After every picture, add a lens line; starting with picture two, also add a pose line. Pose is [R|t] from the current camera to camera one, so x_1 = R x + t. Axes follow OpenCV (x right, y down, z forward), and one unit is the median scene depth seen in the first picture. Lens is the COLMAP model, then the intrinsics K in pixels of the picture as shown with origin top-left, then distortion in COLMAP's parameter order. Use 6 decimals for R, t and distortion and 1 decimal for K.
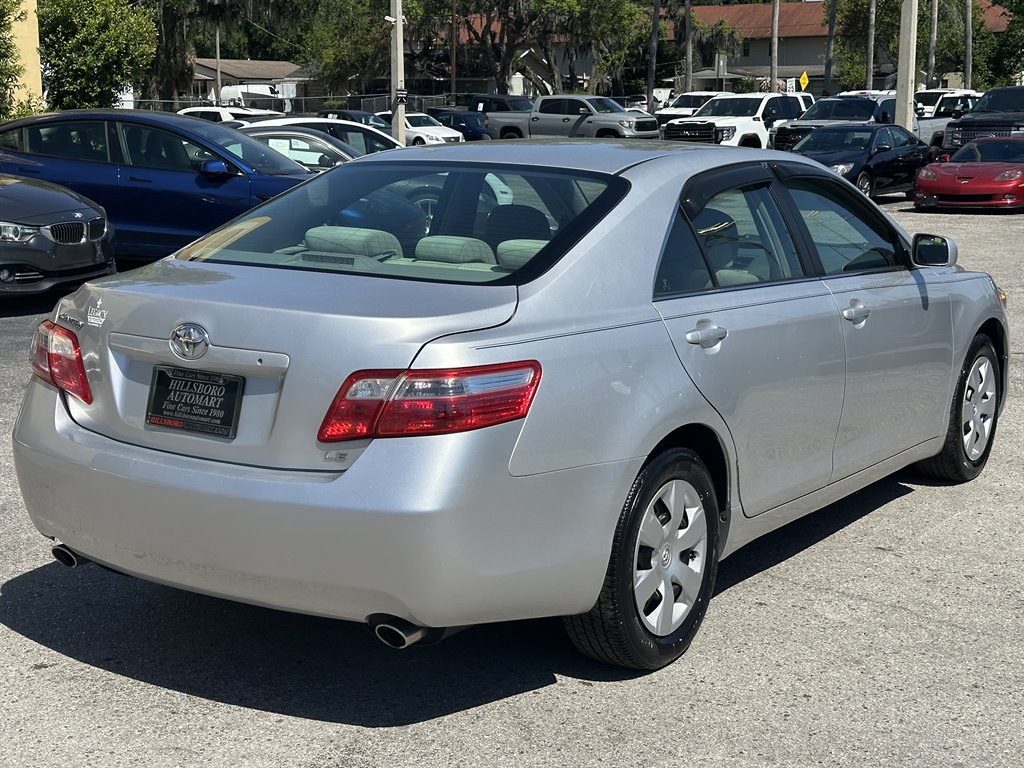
lens RADIAL K [[1538.1, 0, 508.8], [0, 1538.1, 389.3], [0, 0, 1]] dist [0.205917, -0.457816]
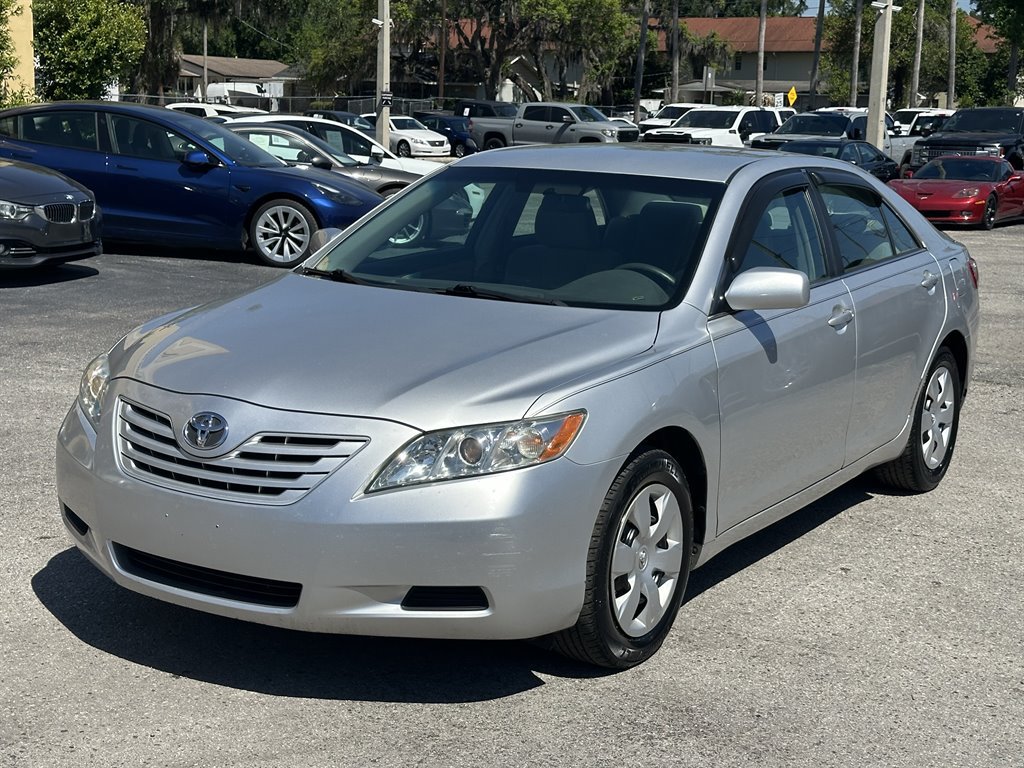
lens RADIAL K [[1568.8, 0, 512.0], [0, 1568.8, 384.0], [0, 0, 1]] dist [0.222187, -0.531389]
pose [[0.999537, 0.028070, 0.011756, 0.008177], [-0.027942, 0.999550, -0.010940, 0.008026], [-0.012057, 0.010607, 0.999871, -0.040537]]
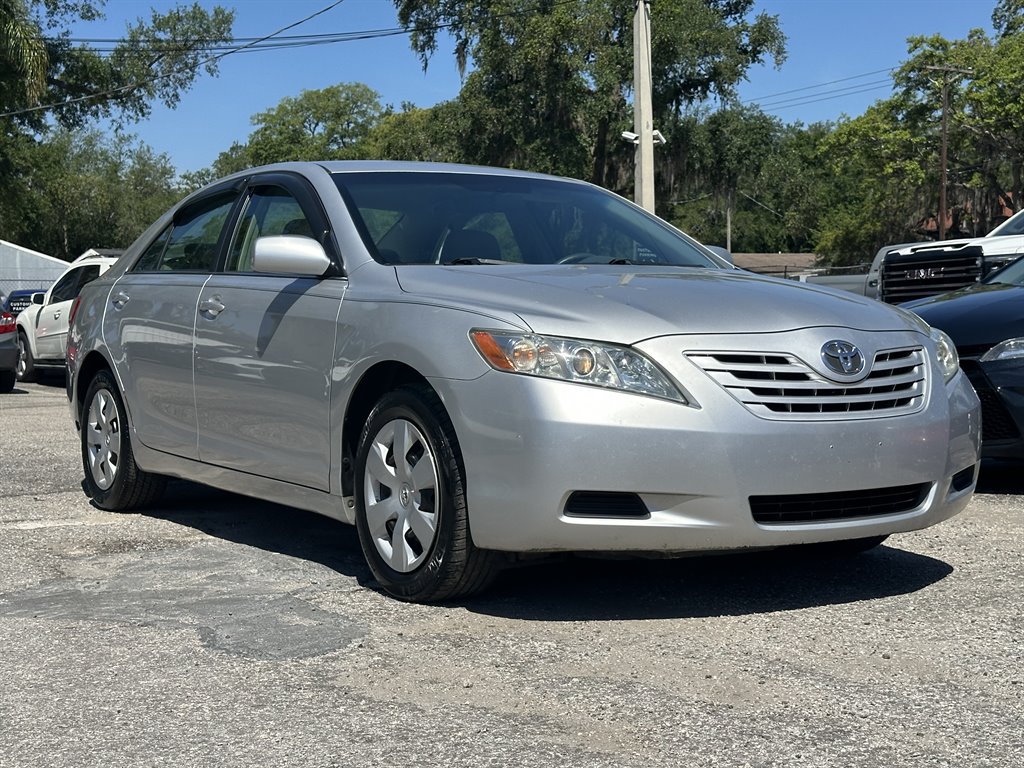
lens RADIAL K [[1538.1, 0, 508.8], [0, 1538.1, 389.3], [0, 0, 1]] dist [0.205917, -0.457816]
pose [[0.915048, 0.002048, -0.403341, 0.205996], [-0.055410, 0.991144, -0.120675, -0.085151], [0.399522, 0.132773, 0.907058, 0.640103]]
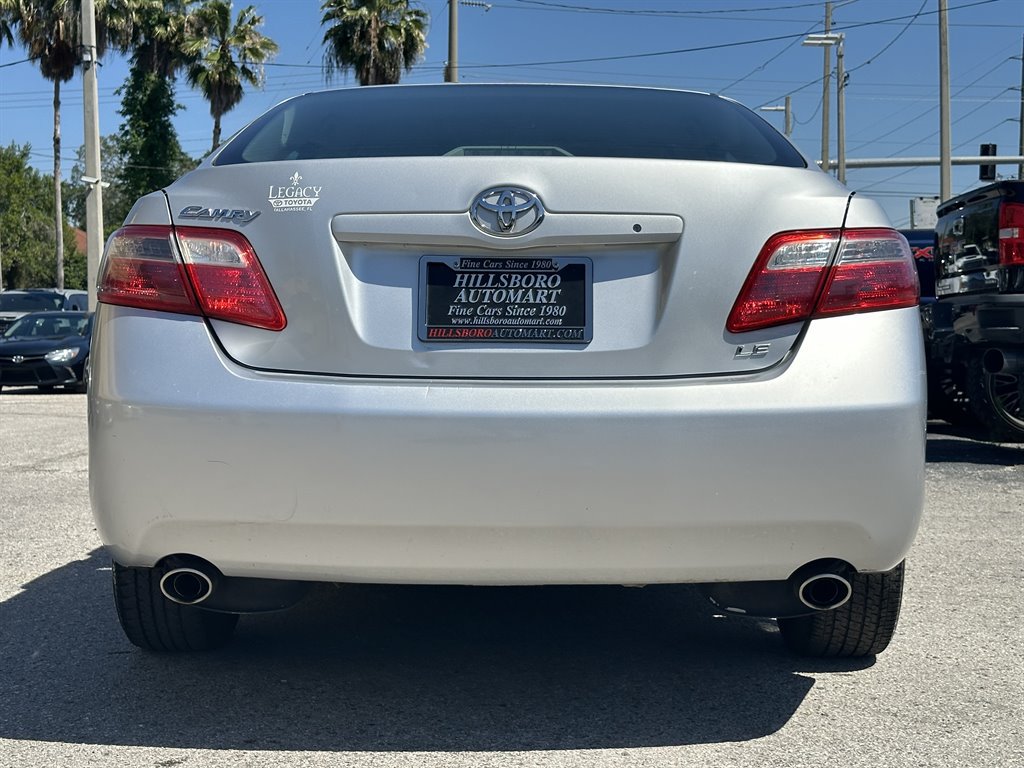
lens RADIAL K [[1538.1, 0, 508.8], [0, 1538.1, 389.3], [0, 0, 1]] dist [0.205917, -0.457816]
pose [[0.836548, -0.023502, 0.547390, -0.074771], [0.103001, 0.988012, -0.114991, 0.016390], [-0.538125, 0.152577, 0.828940, 0.054986]]
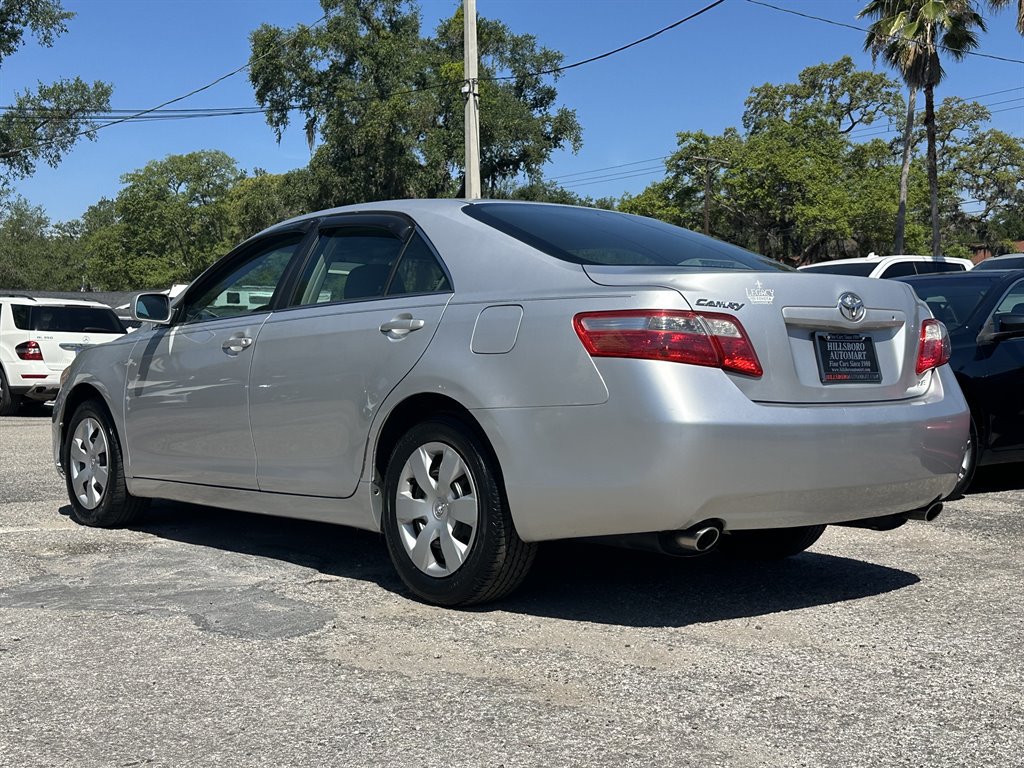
lens RADIAL K [[1299.3, 0, 518.9], [0, 1299.3, 382.7], [0, 0, 1]] dist [0.214298, -0.483410]
pose [[0.960810, 0.001579, -0.277204, 0.197212], [-0.045673, 0.987220, -0.152681, -0.083815], [0.273420, 0.159358, 0.948602, 0.631157]]
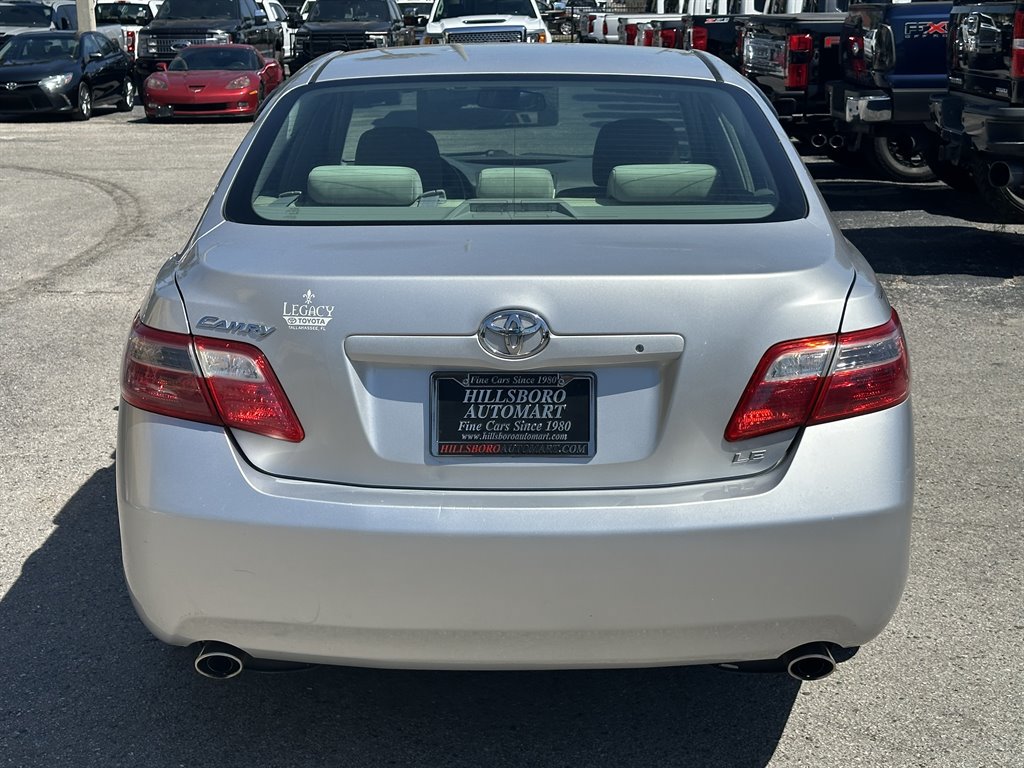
lens RADIAL K [[1538.1, 0, 508.8], [0, 1538.1, 389.3], [0, 0, 1]] dist [0.205917, -0.457816]
pose [[0.837224, -0.140517, 0.528499, -0.075171], [0.110689, 0.989964, 0.087862, -0.008725], [-0.535540, -0.015061, 0.844375, 0.049814]]
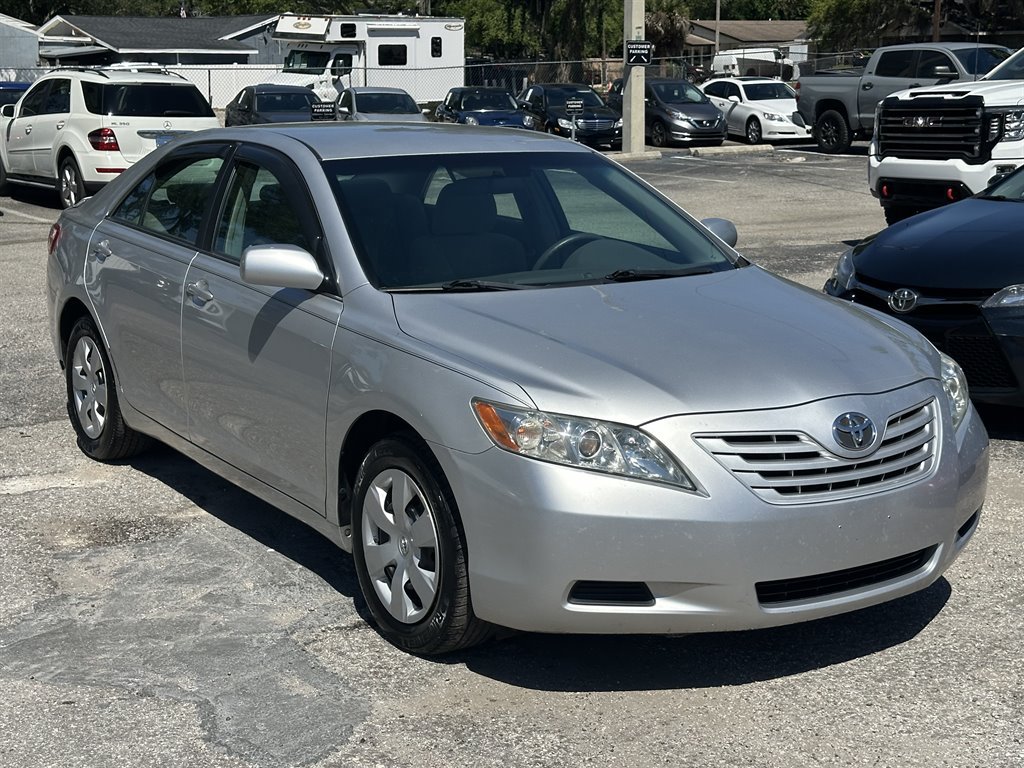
lens RADIAL K [[1538.1, 0, 508.8], [0, 1538.1, 389.3], [0, 0, 1]] dist [0.205917, -0.457816]
pose [[0.920045, 0.069261, -0.385642, 0.201622], [-0.061987, 0.997587, 0.031281, -0.112204], [0.386878, -0.004875, 0.922118, 0.640990]]
